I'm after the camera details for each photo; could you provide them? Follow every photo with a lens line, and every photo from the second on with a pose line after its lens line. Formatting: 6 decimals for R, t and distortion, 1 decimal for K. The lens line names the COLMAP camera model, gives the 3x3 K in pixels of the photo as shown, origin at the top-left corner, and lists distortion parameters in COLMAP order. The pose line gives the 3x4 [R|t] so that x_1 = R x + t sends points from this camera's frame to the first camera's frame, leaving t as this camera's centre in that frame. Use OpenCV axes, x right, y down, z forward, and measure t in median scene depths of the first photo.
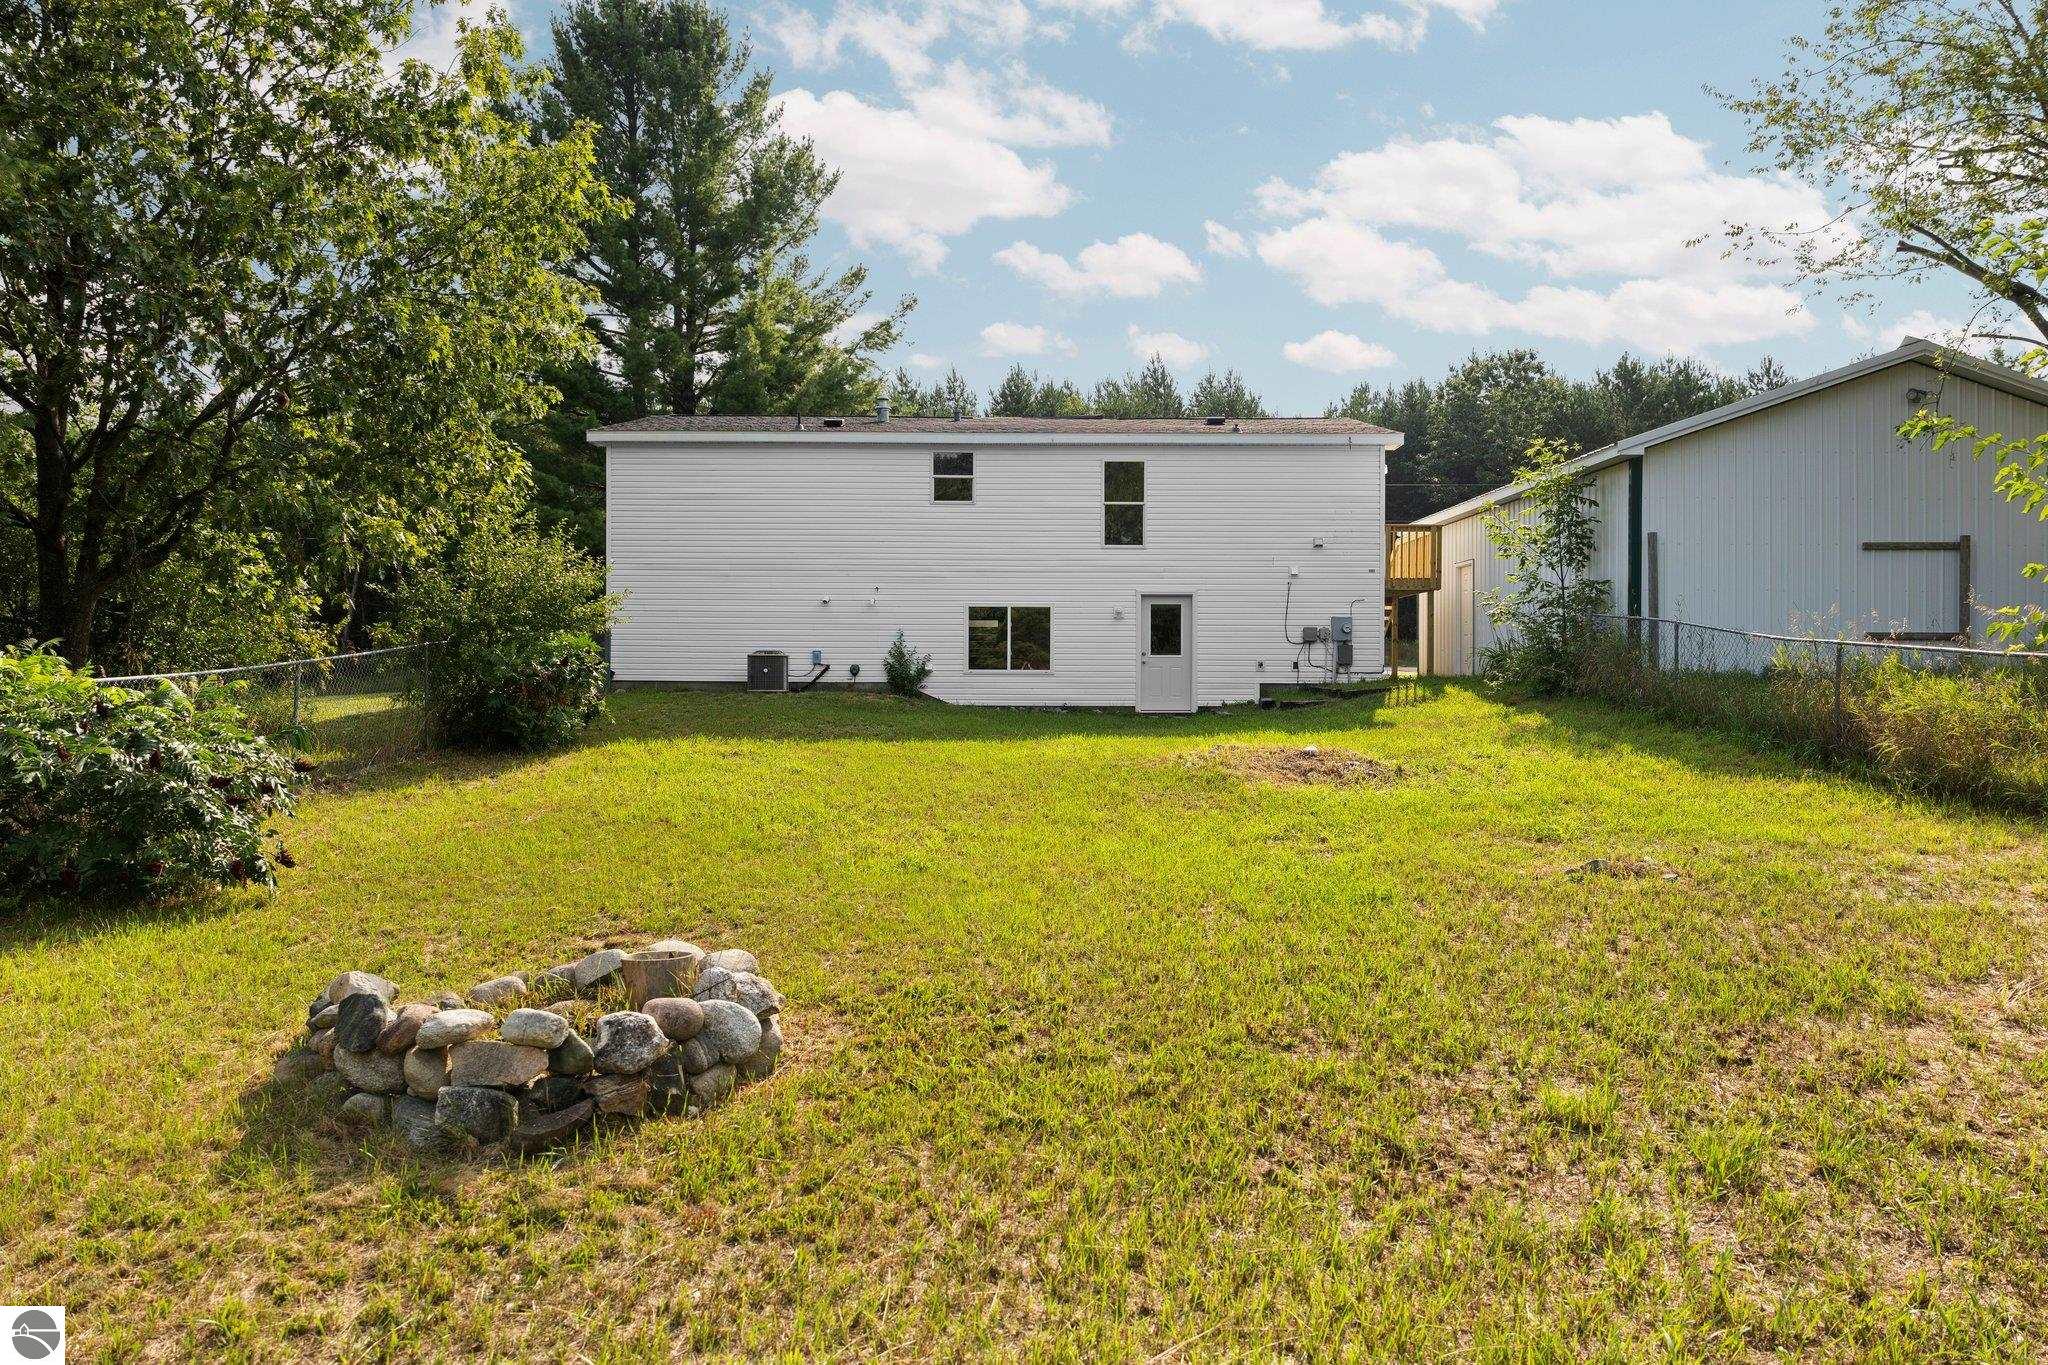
lens RADIAL K [[1352.3, 0, 1024.0], [0, 1352.3, 682.5], [0, 0, 1]] dist [-0.001483, -0.000806]
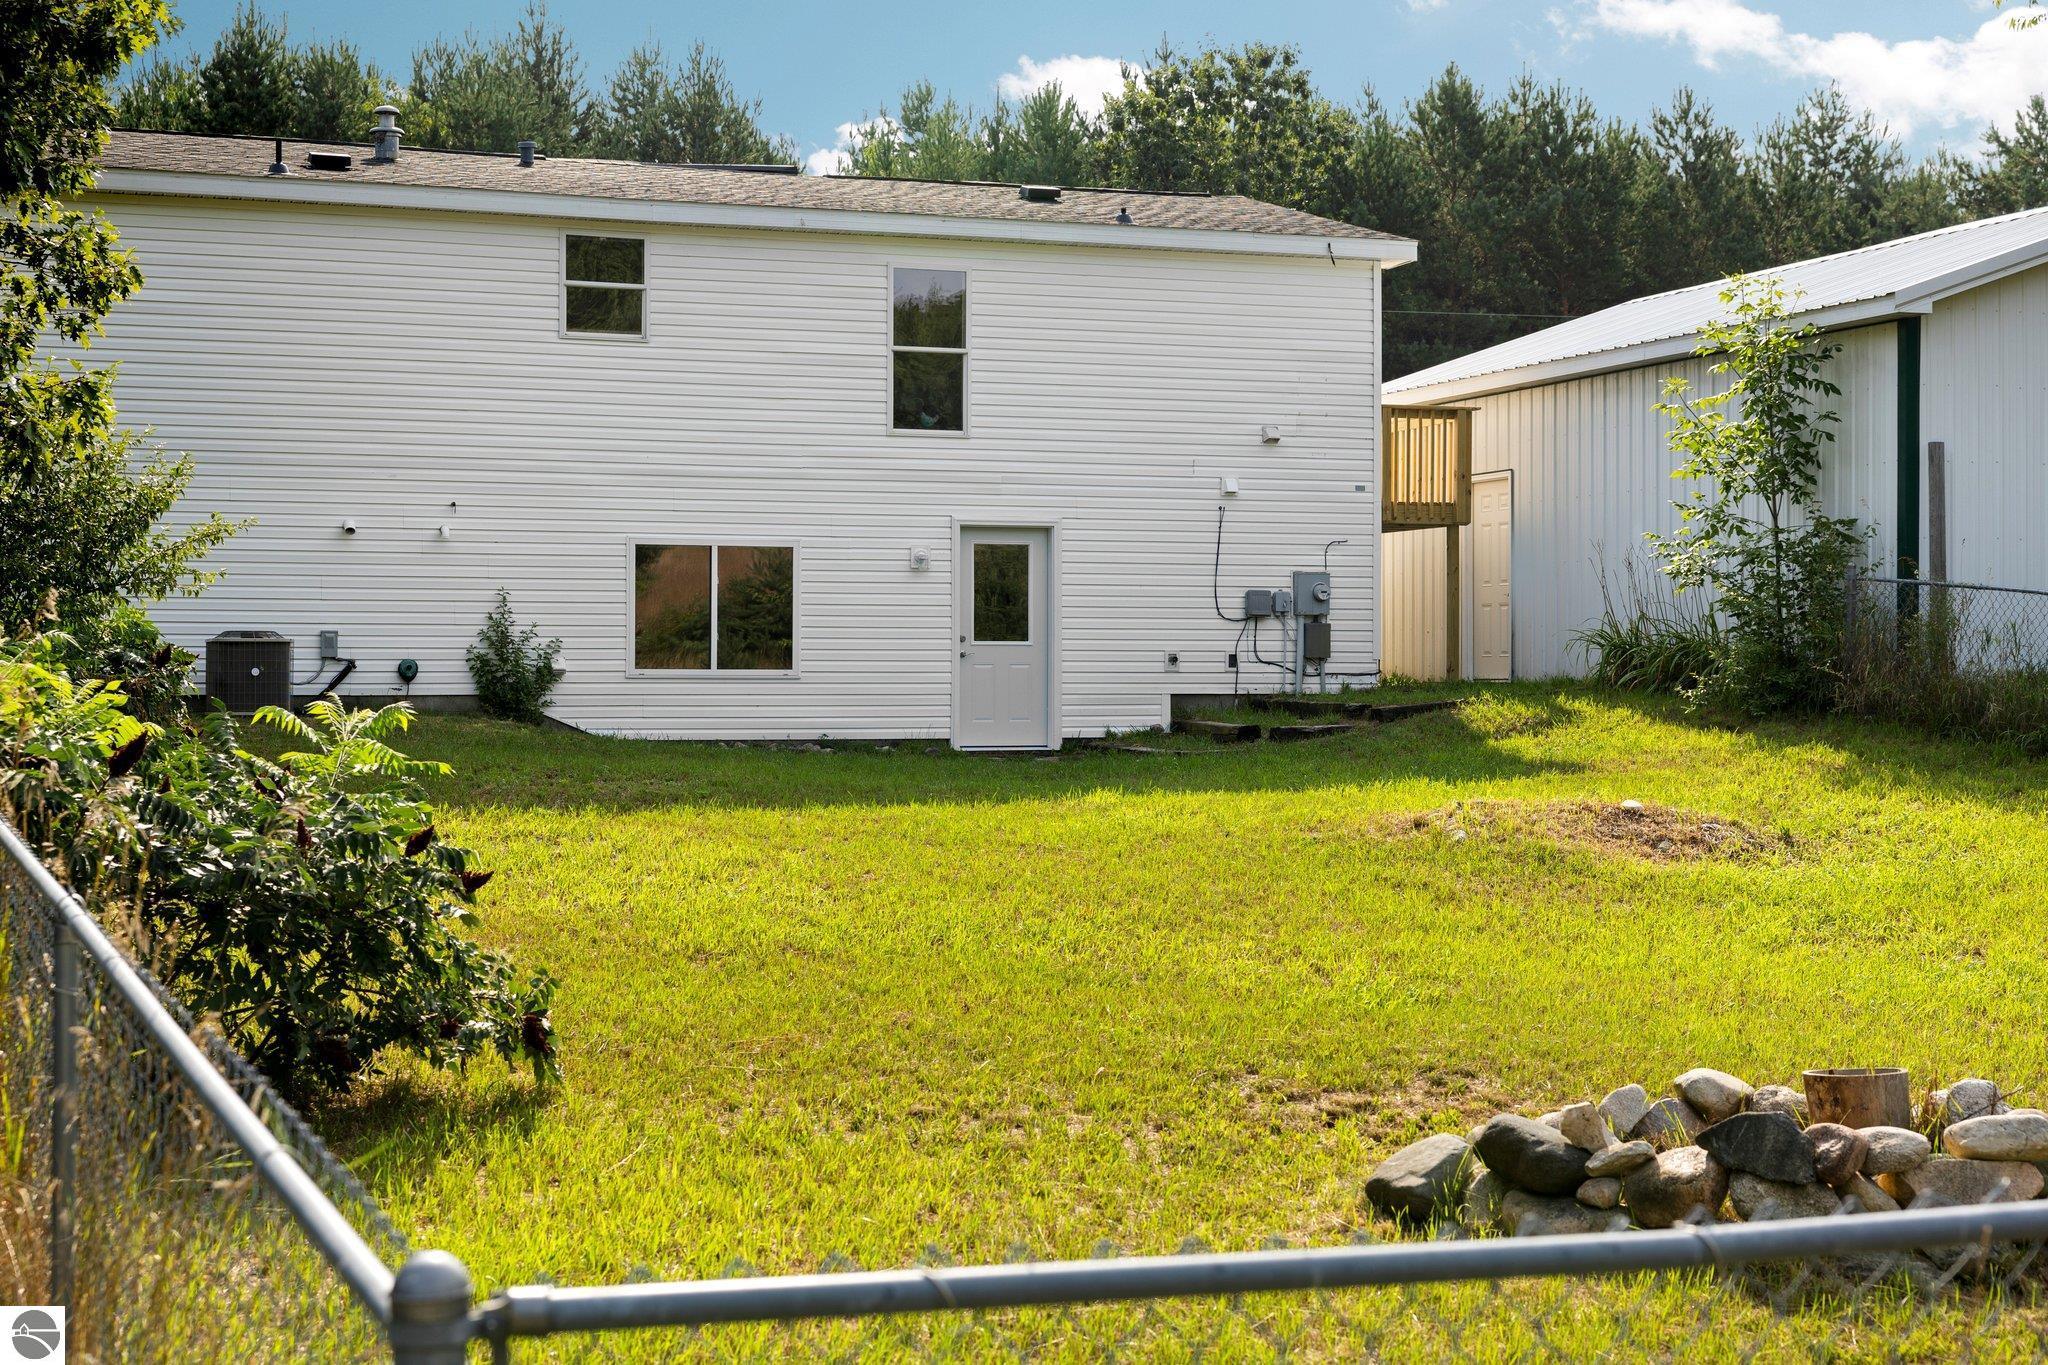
lens RADIAL K [[2908.5, 0, 1024.0], [0, 2908.5, 682.5], [0, 0, 1]] dist [0.015715, 0.015221]
pose [[0.946116, -0.002659, 0.323816, -0.254760], [0.003324, 0.999993, -0.001500, -0.002426], [-0.323810, 0.002496, 0.946119, -0.072804]]
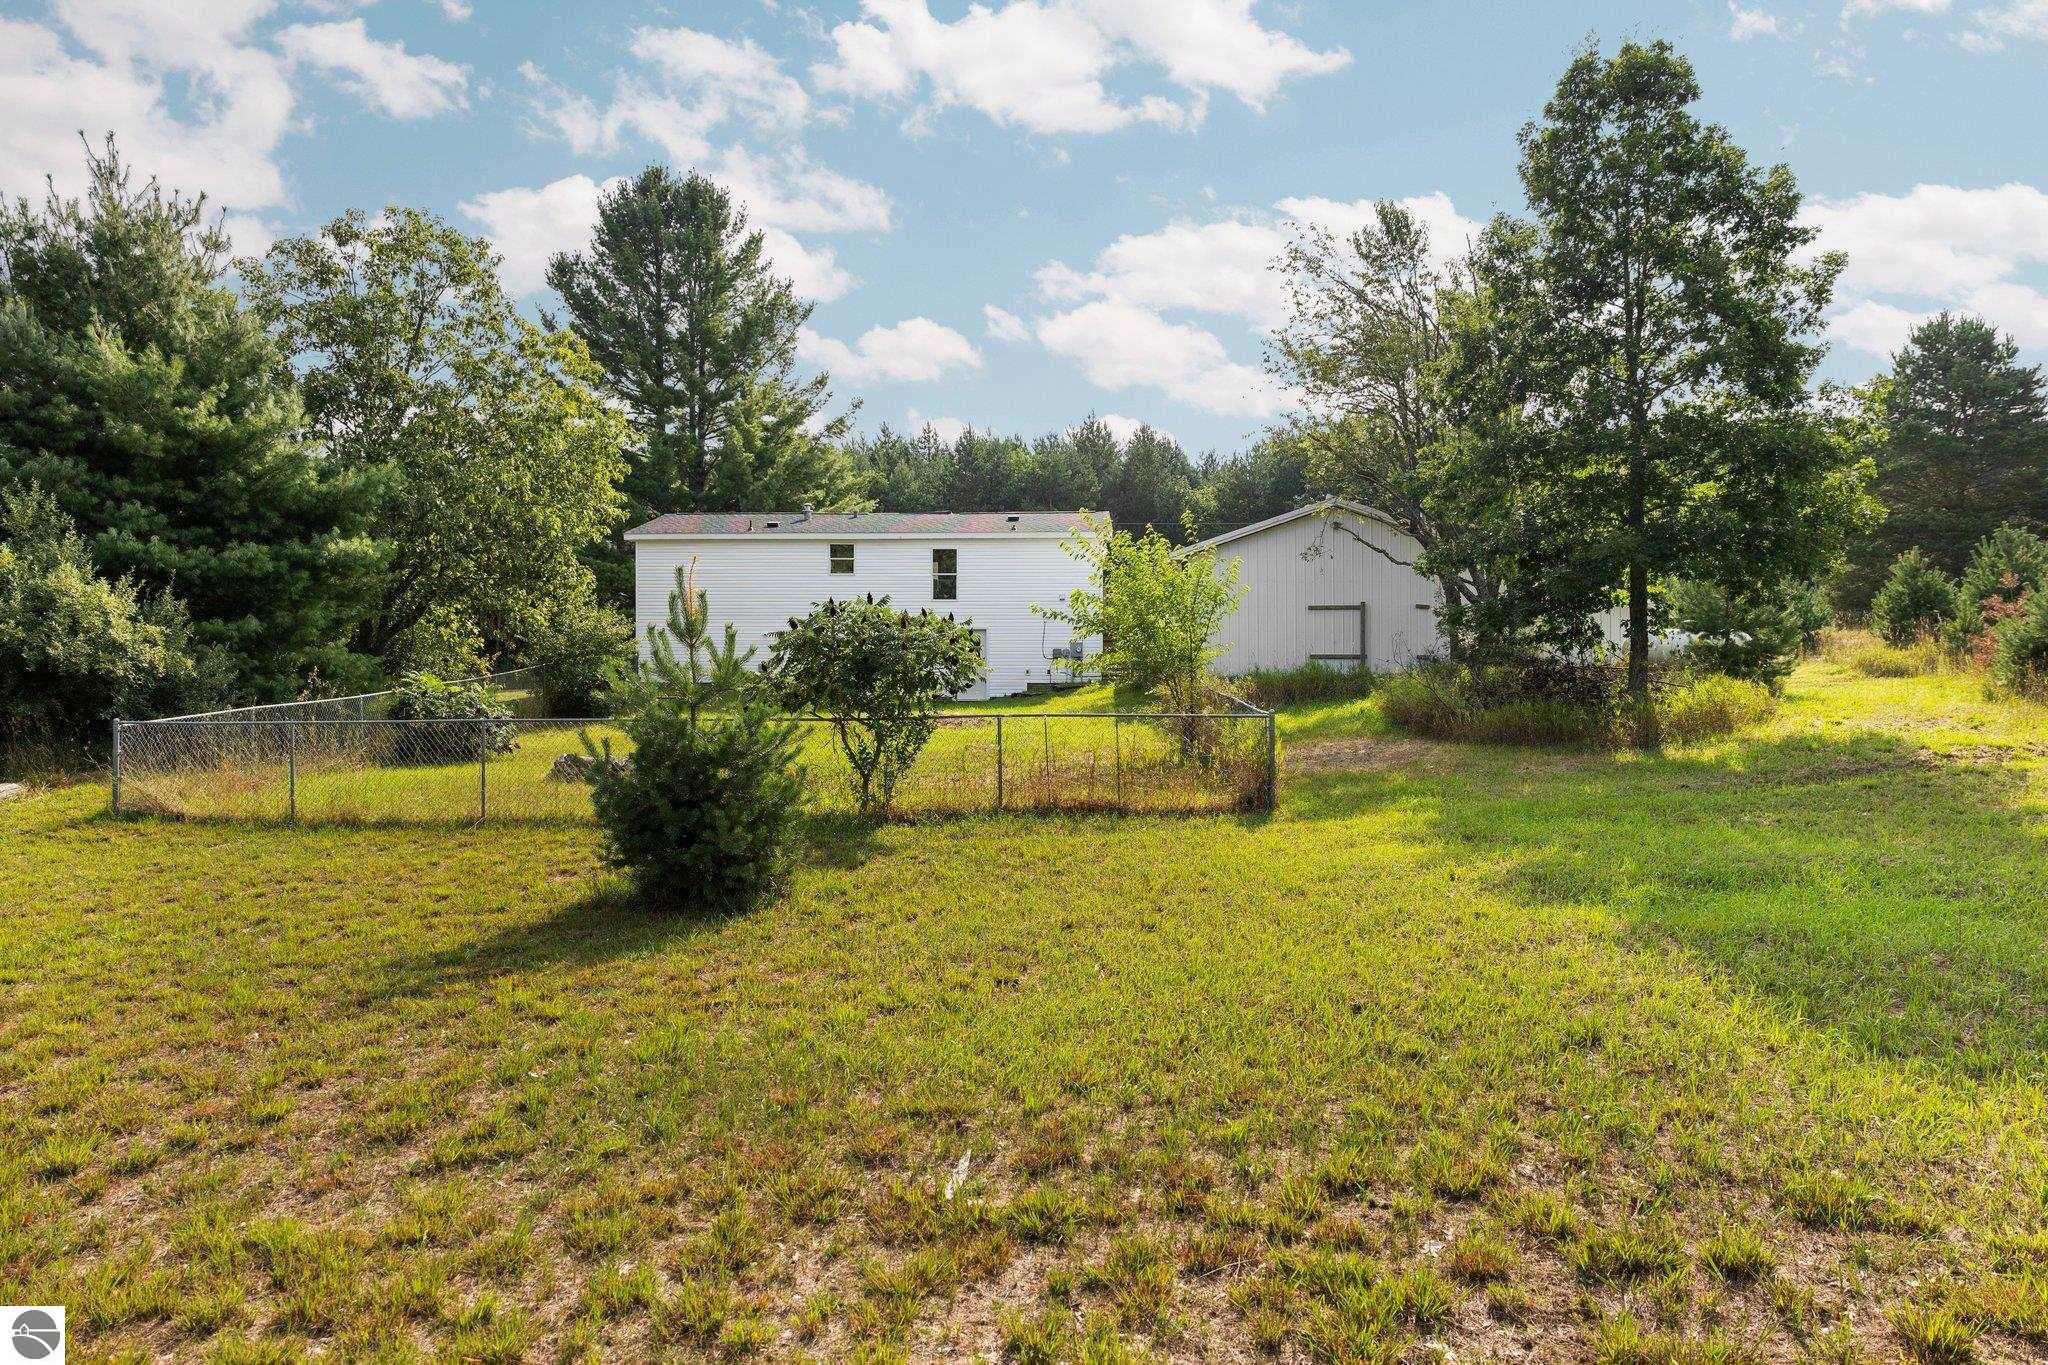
lens RADIAL K [[1352.3, 0, 1024.0], [0, 1352.3, 682.5], [0, 0, 1]] dist [-0.001483, -0.000806]
pose [[0.999523, -0.003123, -0.030719, 0.221841], [0.003198, 0.999992, 0.002401, -0.003131], [0.030711, -0.002498, 0.999525, -0.657477]]
